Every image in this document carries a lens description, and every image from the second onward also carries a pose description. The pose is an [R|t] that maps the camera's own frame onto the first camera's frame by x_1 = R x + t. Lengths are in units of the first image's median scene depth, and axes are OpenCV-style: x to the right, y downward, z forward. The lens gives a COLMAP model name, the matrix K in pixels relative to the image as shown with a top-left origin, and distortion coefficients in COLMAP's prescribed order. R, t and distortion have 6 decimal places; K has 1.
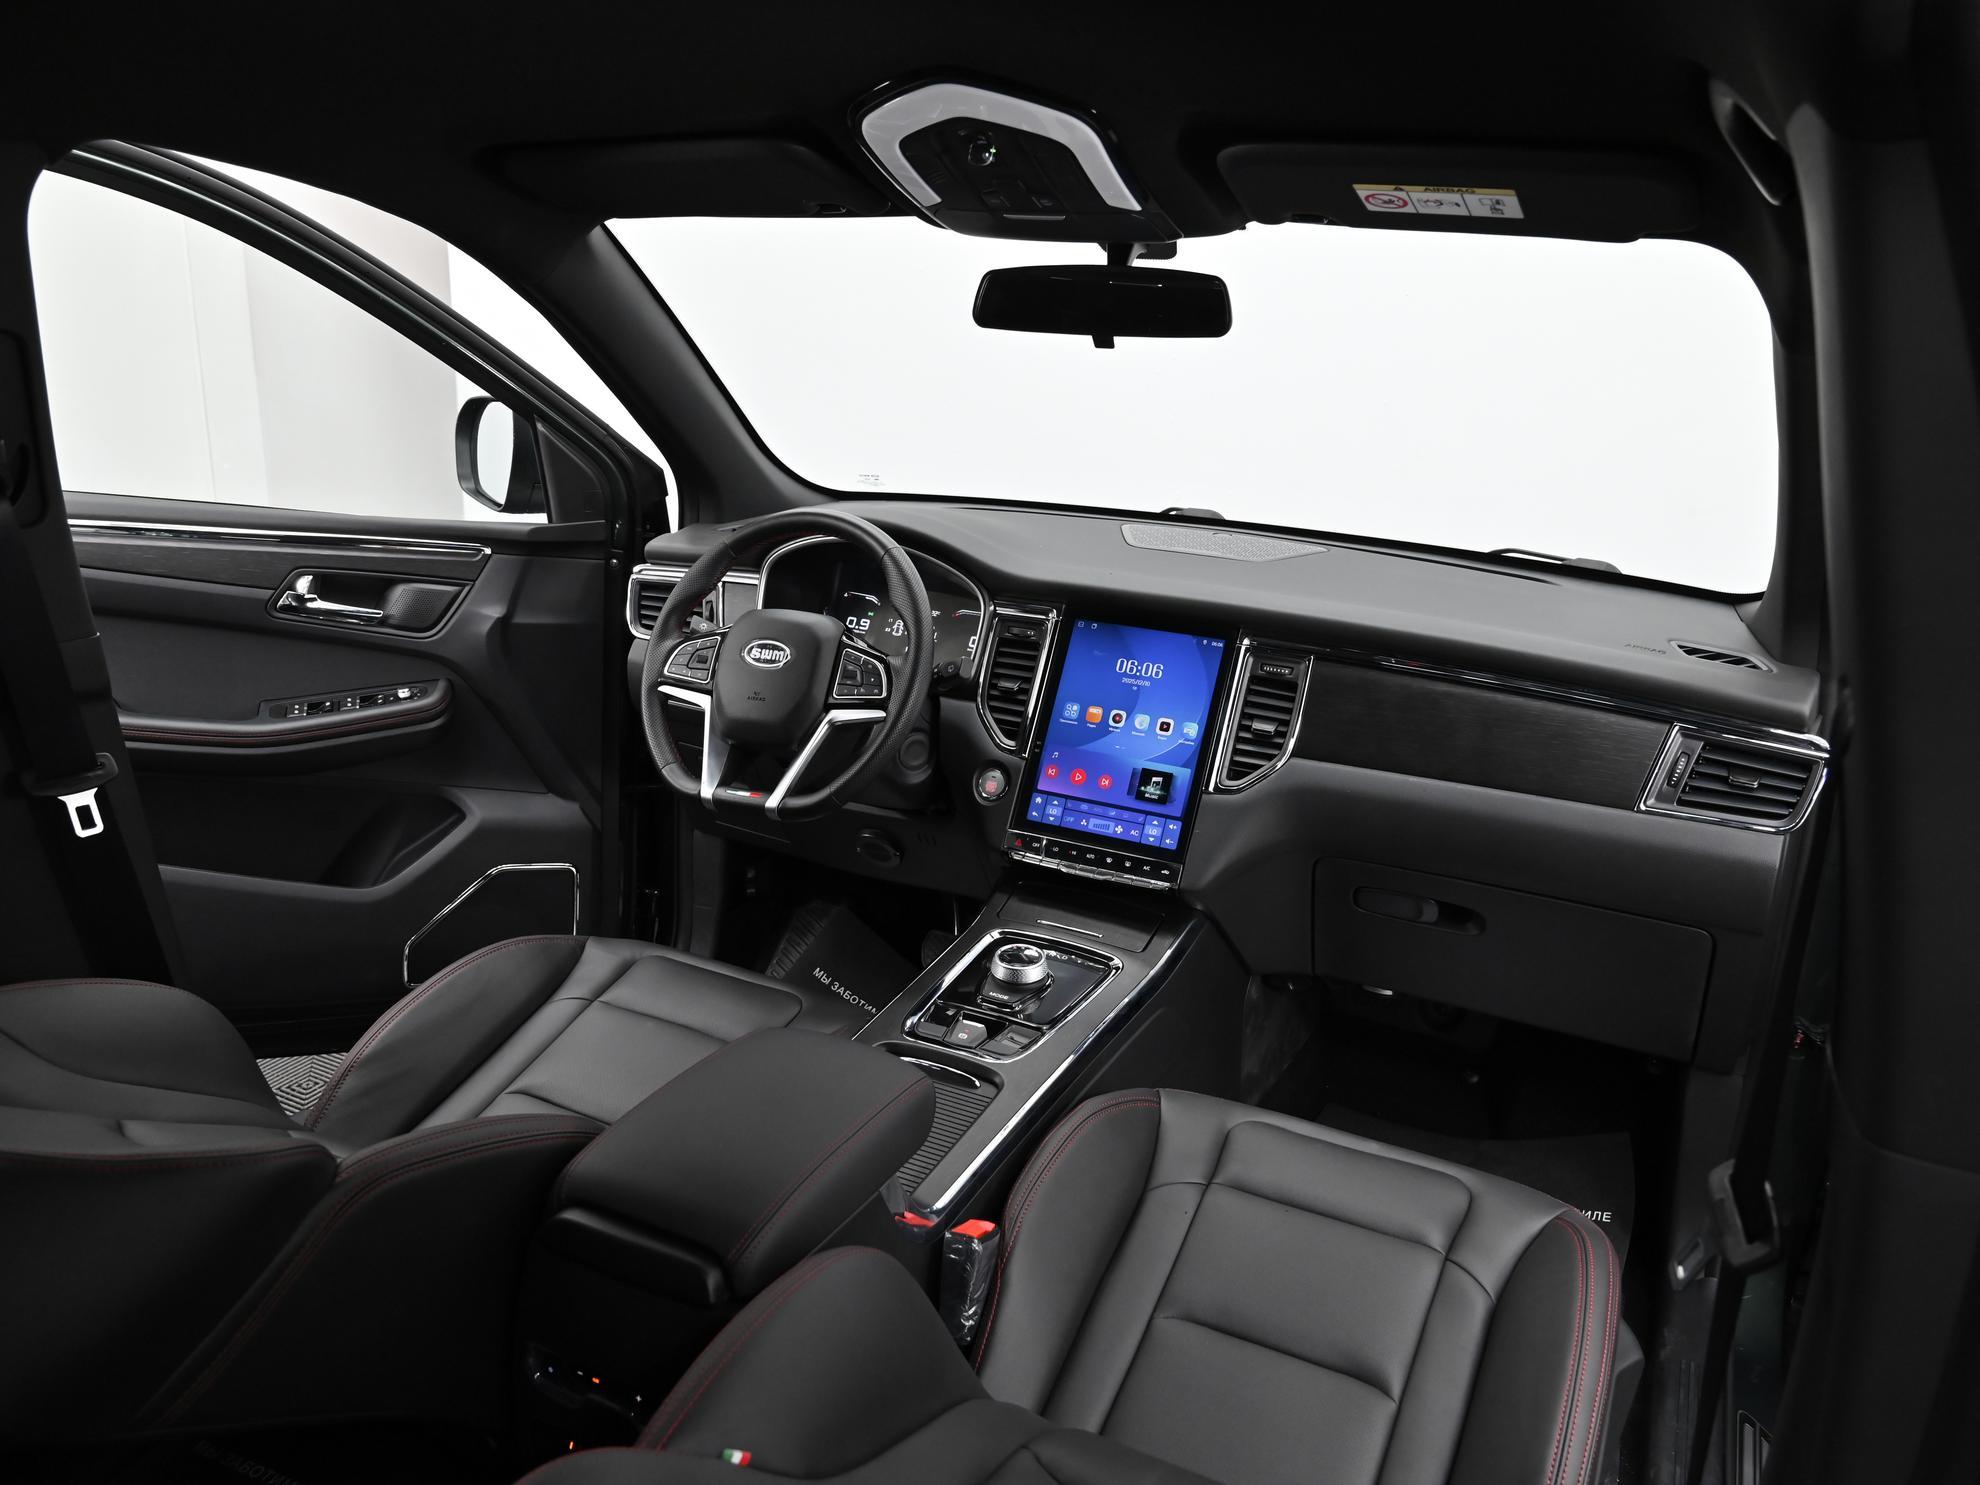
lens RADIAL K [[1690.0, 0, 990.0], [0, 1690.0, 742.5], [0, 0, 1]] dist [0.001865, -0.000465]
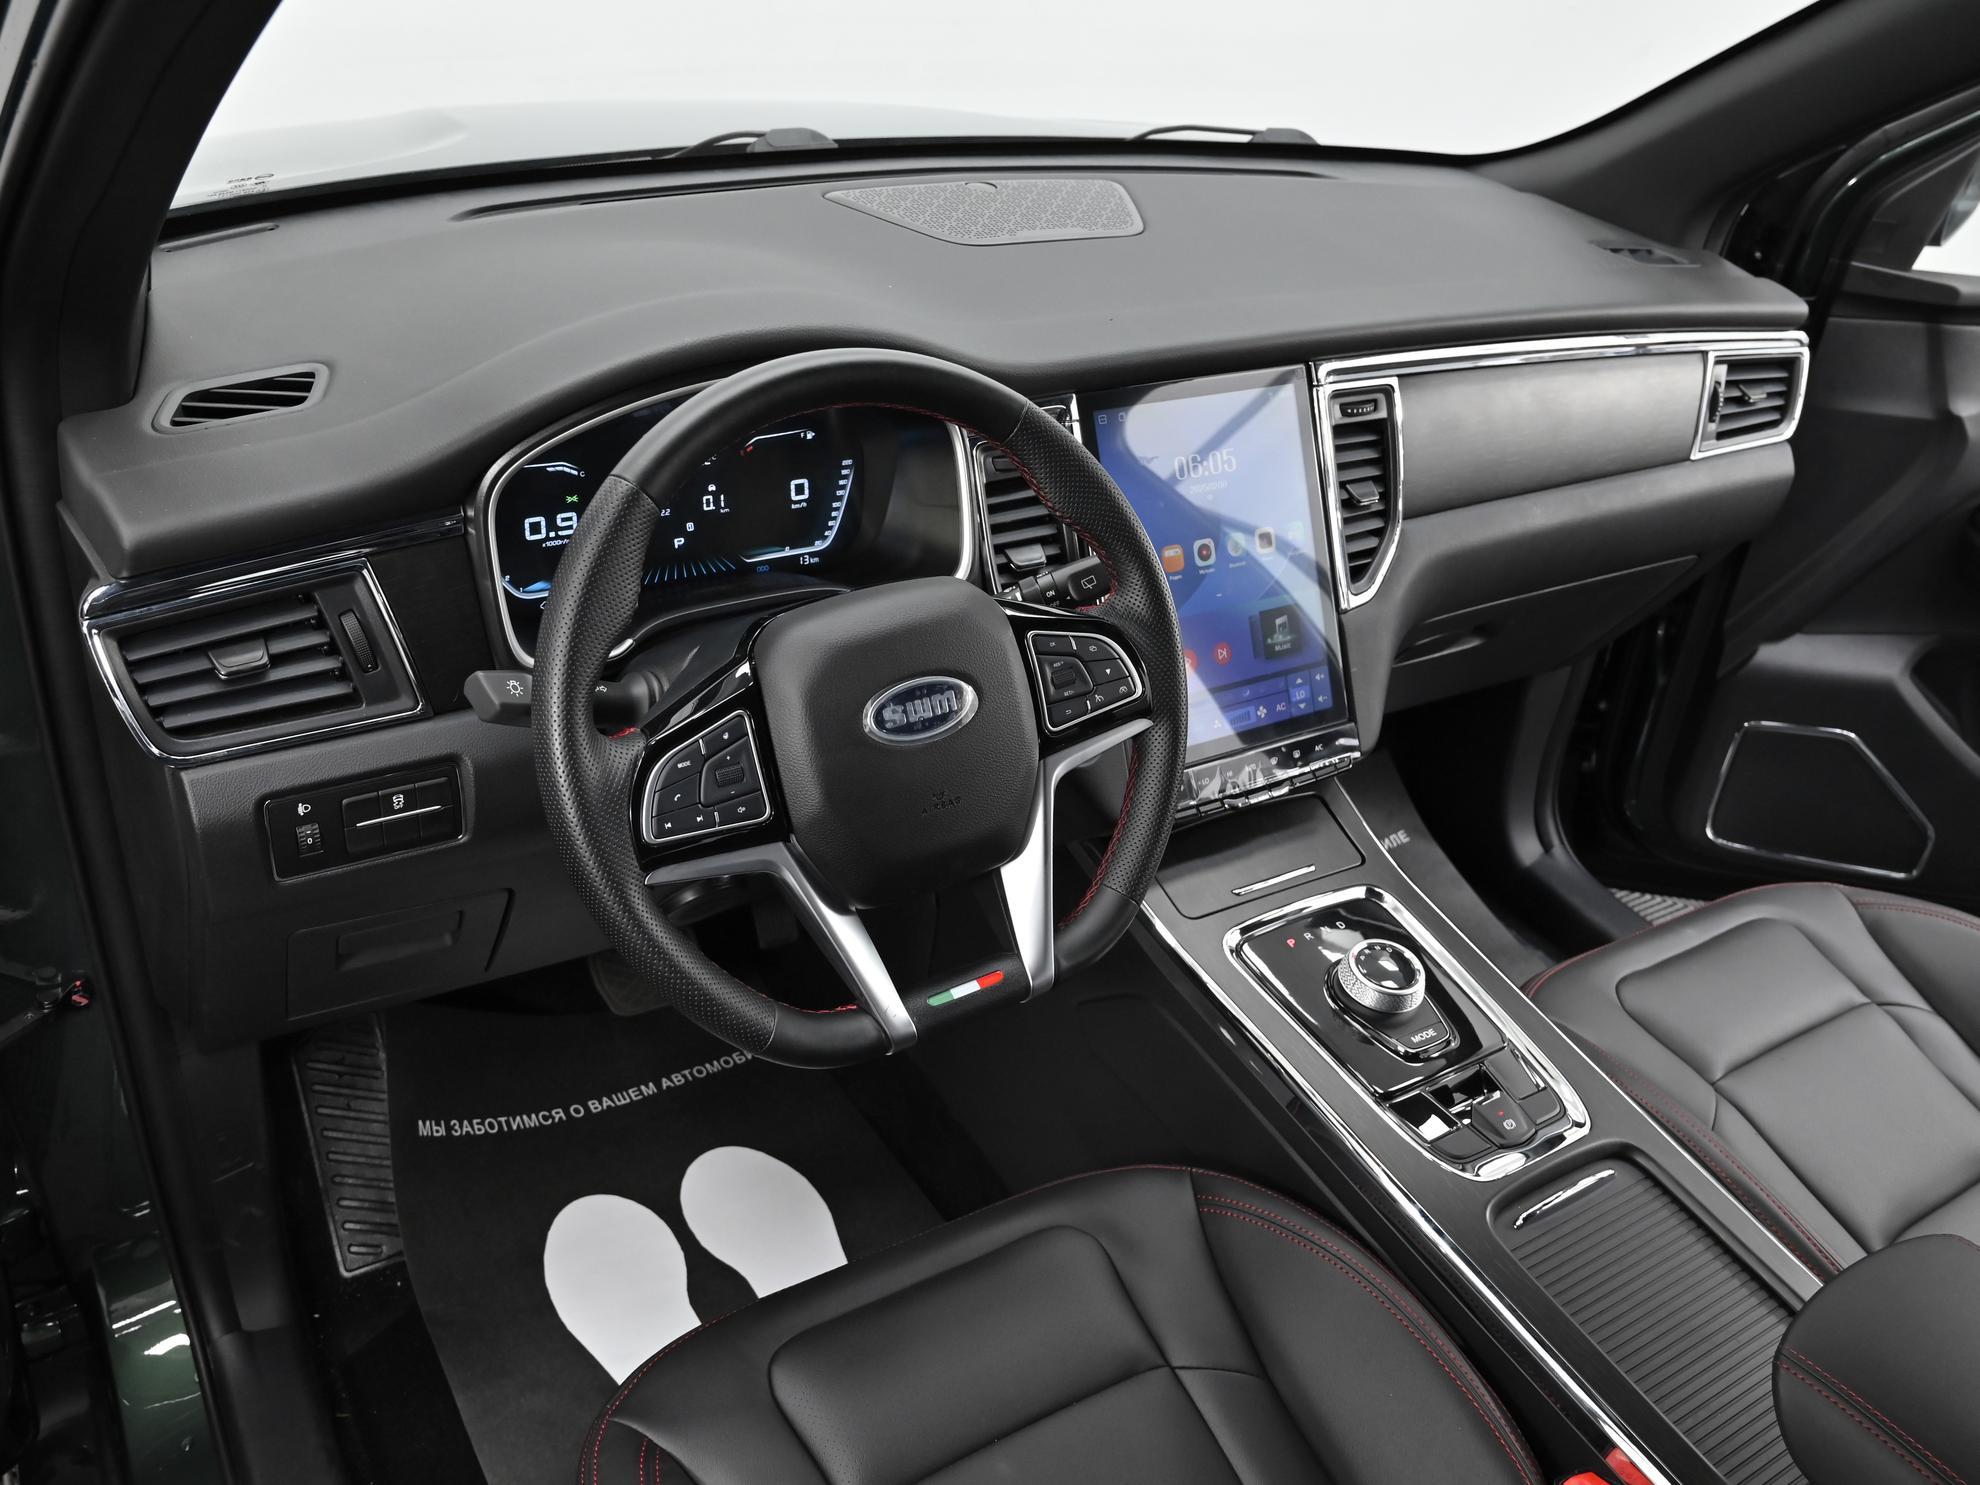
lens RADIAL K [[1690.0, 0, 990.0], [0, 1690.0, 742.5], [0, 0, 1]] dist [0.001865, -0.000465]
pose [[0.486120, -0.455964, 0.745510, -0.469313], [0.149145, 0.883863, 0.443331, -0.244761], [-0.861071, -0.104323, 0.497668, 0.750681]]
